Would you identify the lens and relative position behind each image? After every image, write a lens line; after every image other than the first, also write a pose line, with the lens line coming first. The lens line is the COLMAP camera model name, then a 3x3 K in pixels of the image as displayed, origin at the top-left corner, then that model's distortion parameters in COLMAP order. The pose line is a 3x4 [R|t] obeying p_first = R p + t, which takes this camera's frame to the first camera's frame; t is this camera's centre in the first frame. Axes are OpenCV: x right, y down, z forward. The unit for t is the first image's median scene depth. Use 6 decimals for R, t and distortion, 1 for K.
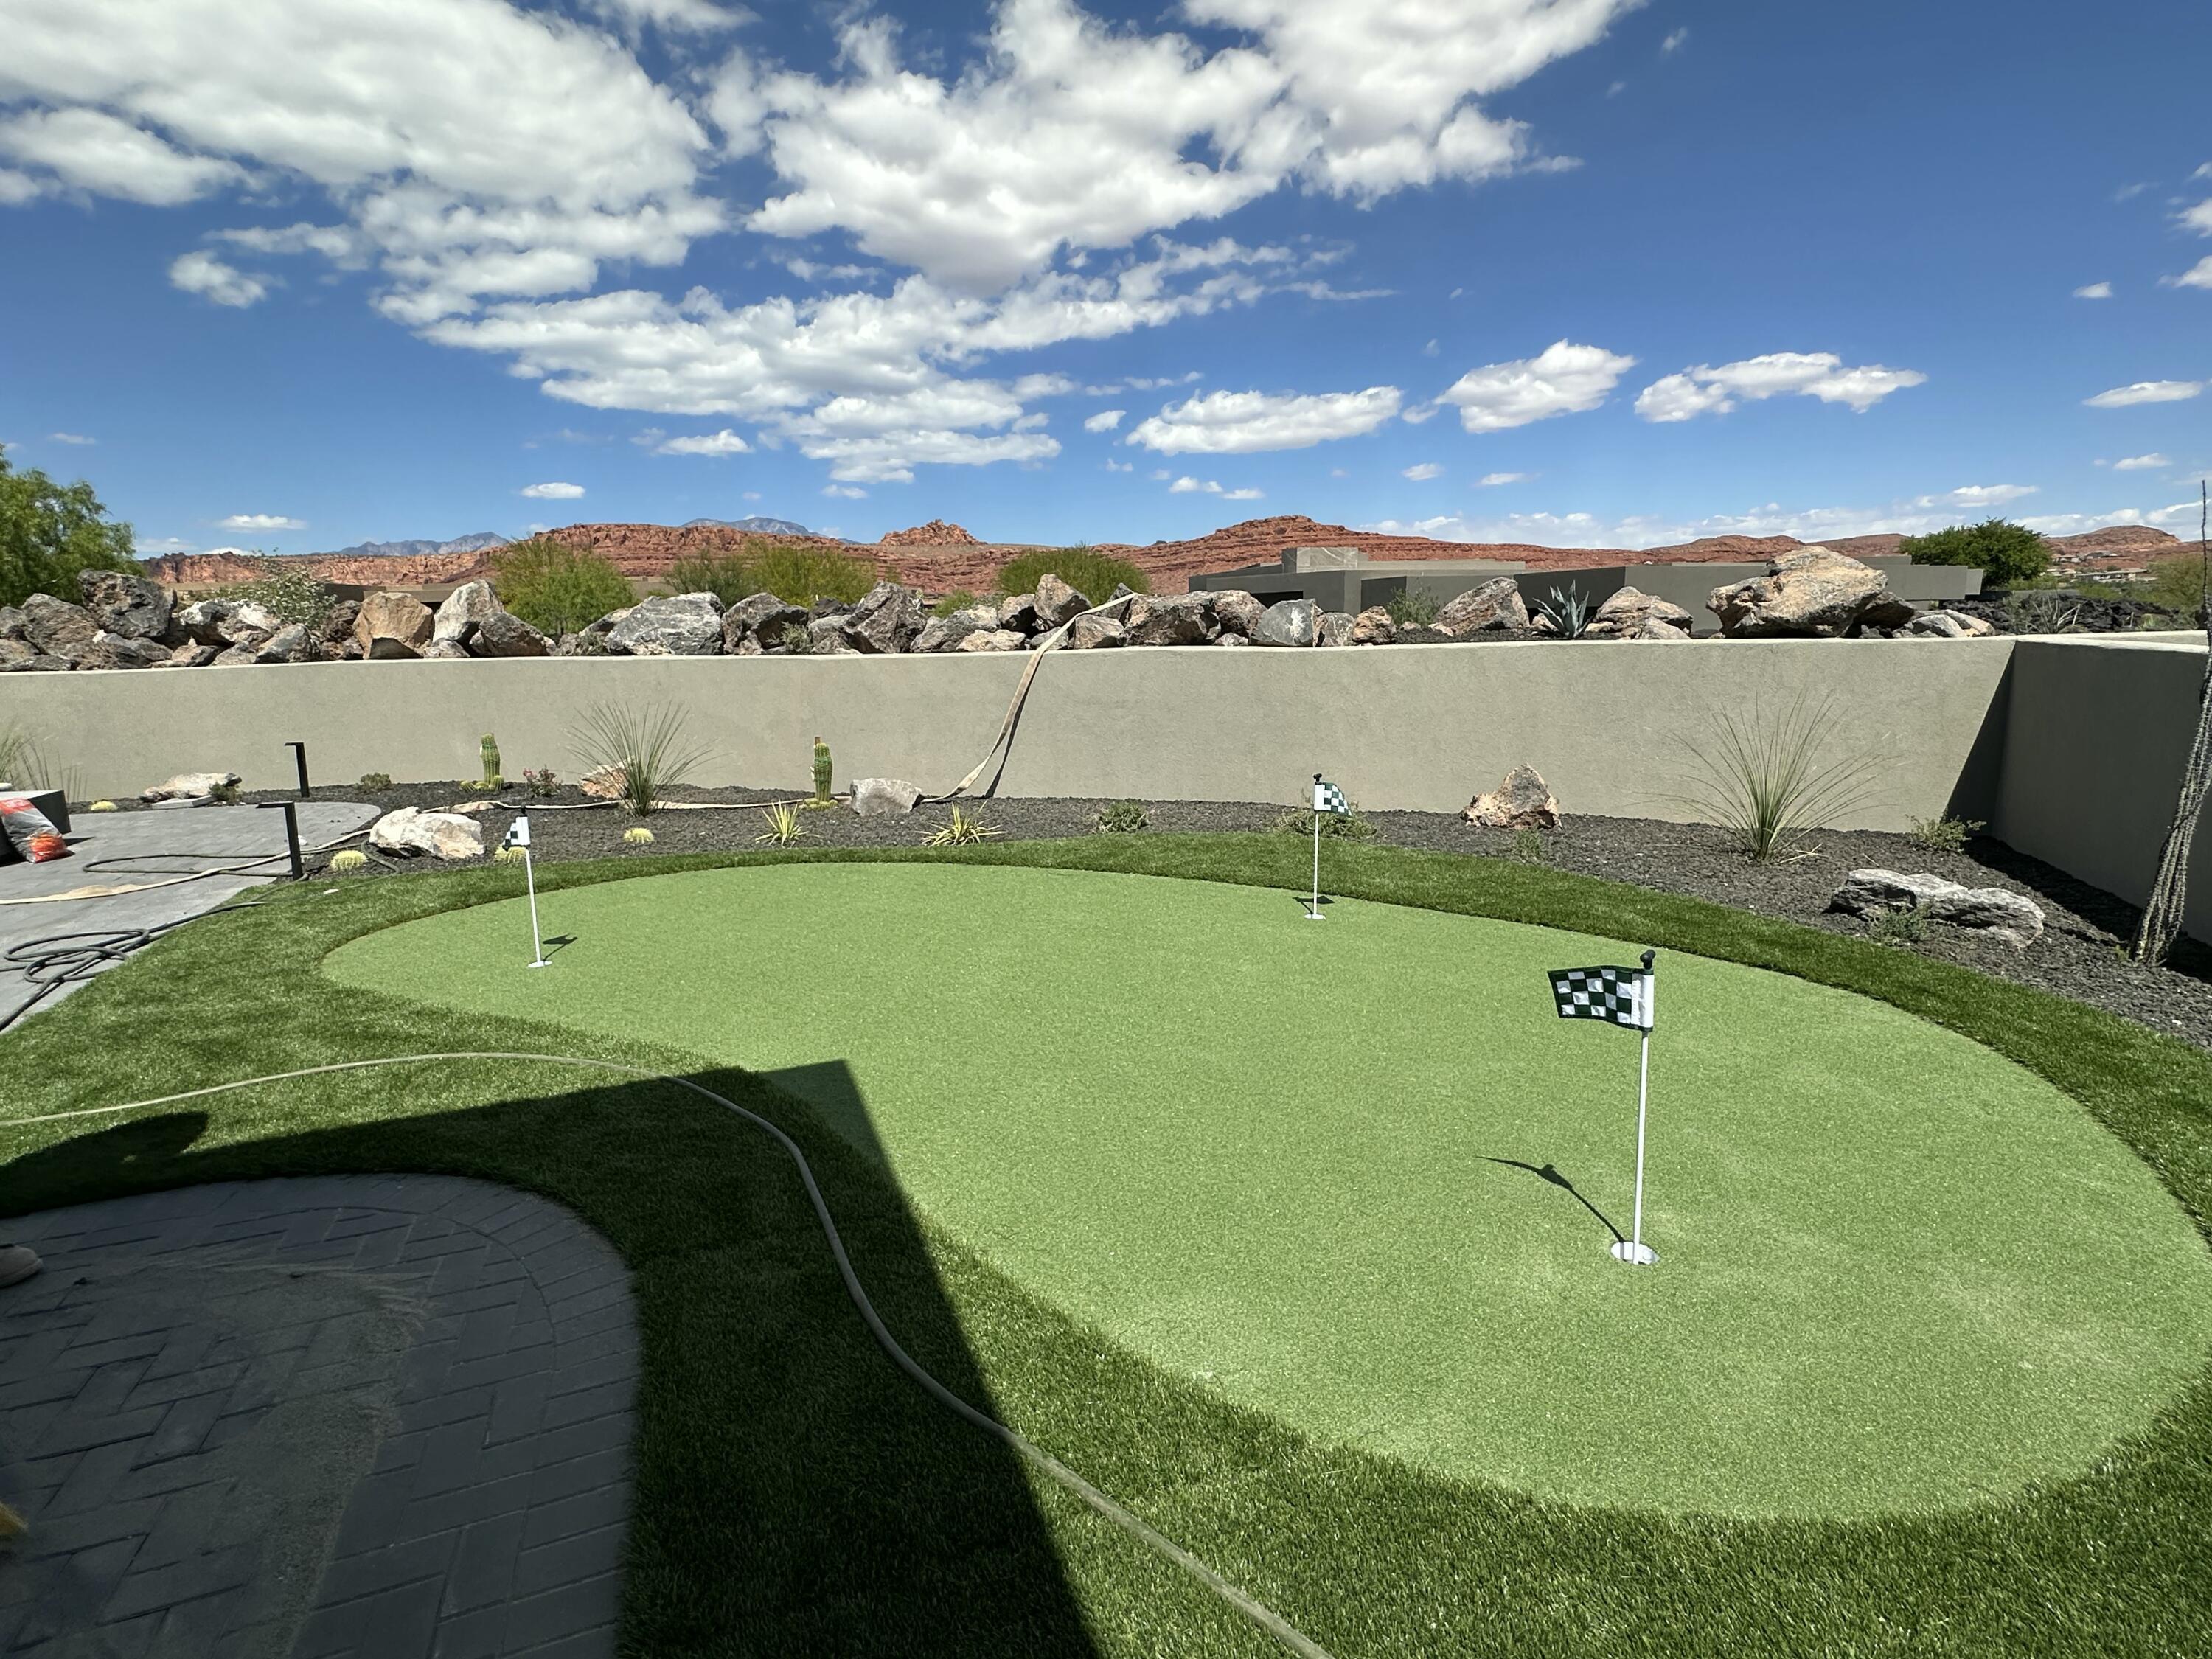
lens RADIAL K [[1076.7, 0, 1116.9], [0, 1076.7, 845.2], [0, 0, 1]] dist [-0.000167, 0.001209]
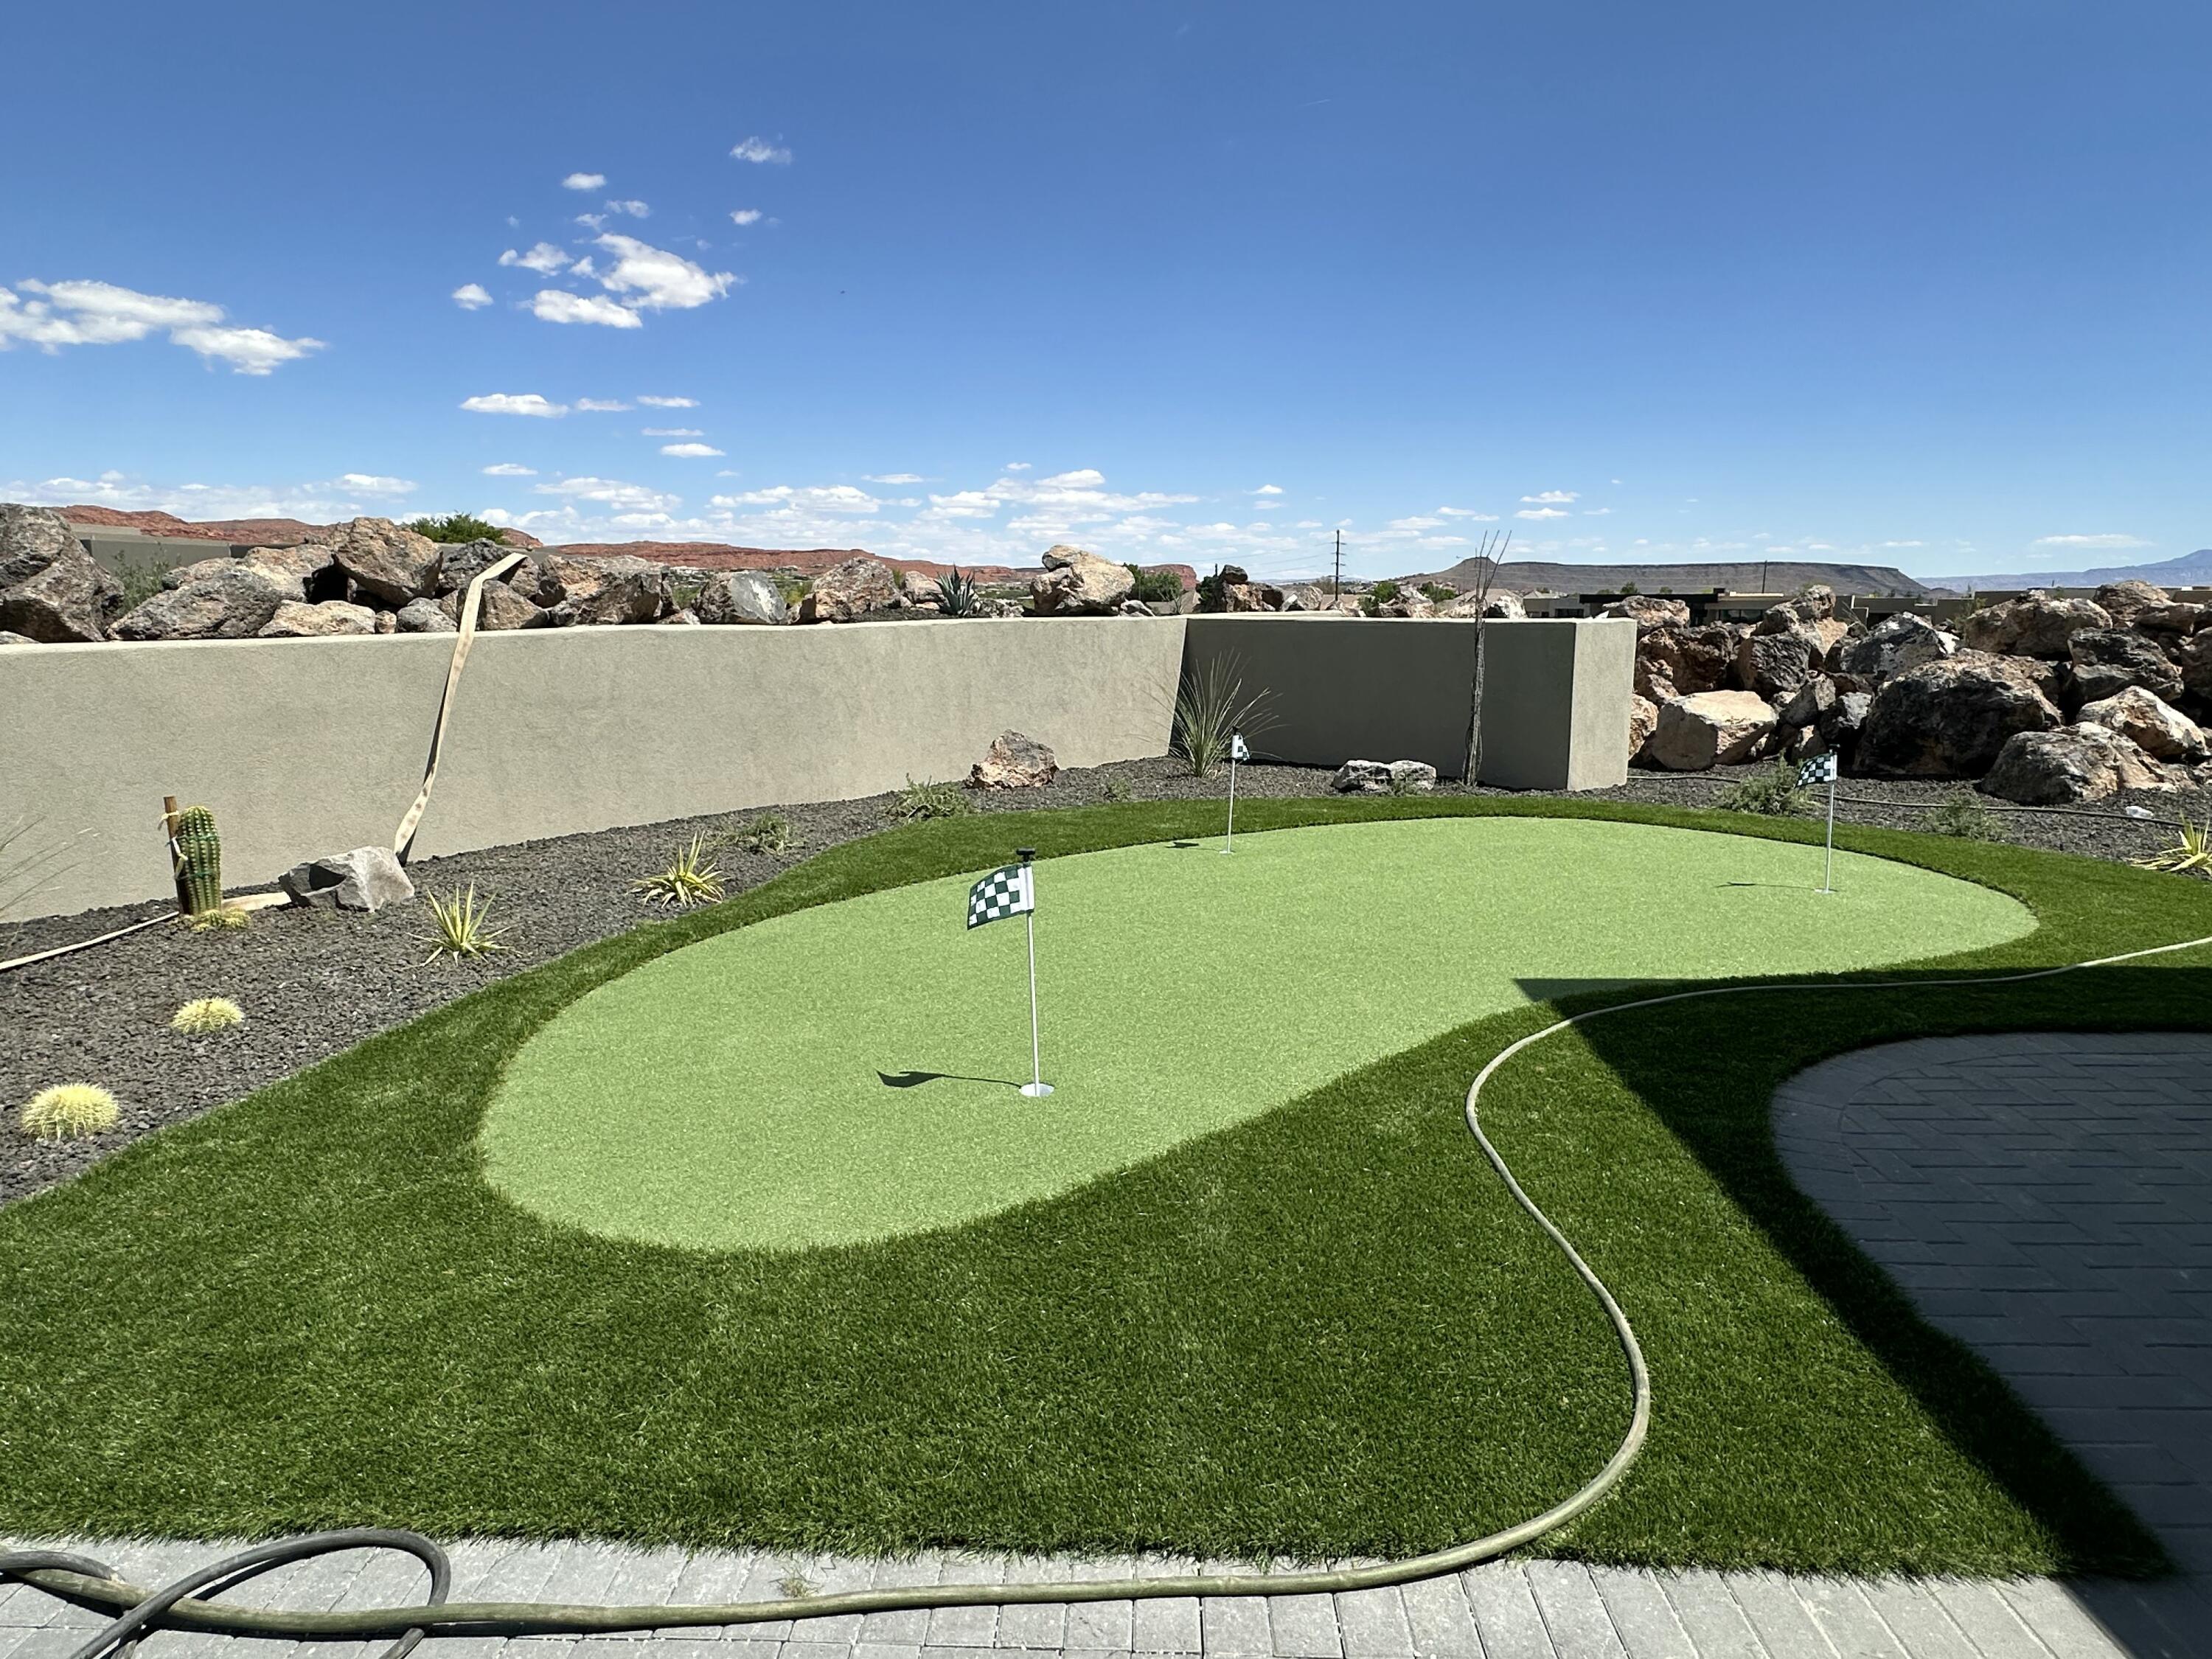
lens RADIAL K [[1237.4, 0, 1096.8], [0, 1237.4, 826.3], [0, 0, 1]] dist [0.003762, -0.002964]
pose [[0.404838, -0.147295, 0.902447, -0.643331], [0.177975, 0.980758, 0.080236, -0.054811], [-0.896901, 0.128131, 0.423263, 0.342164]]
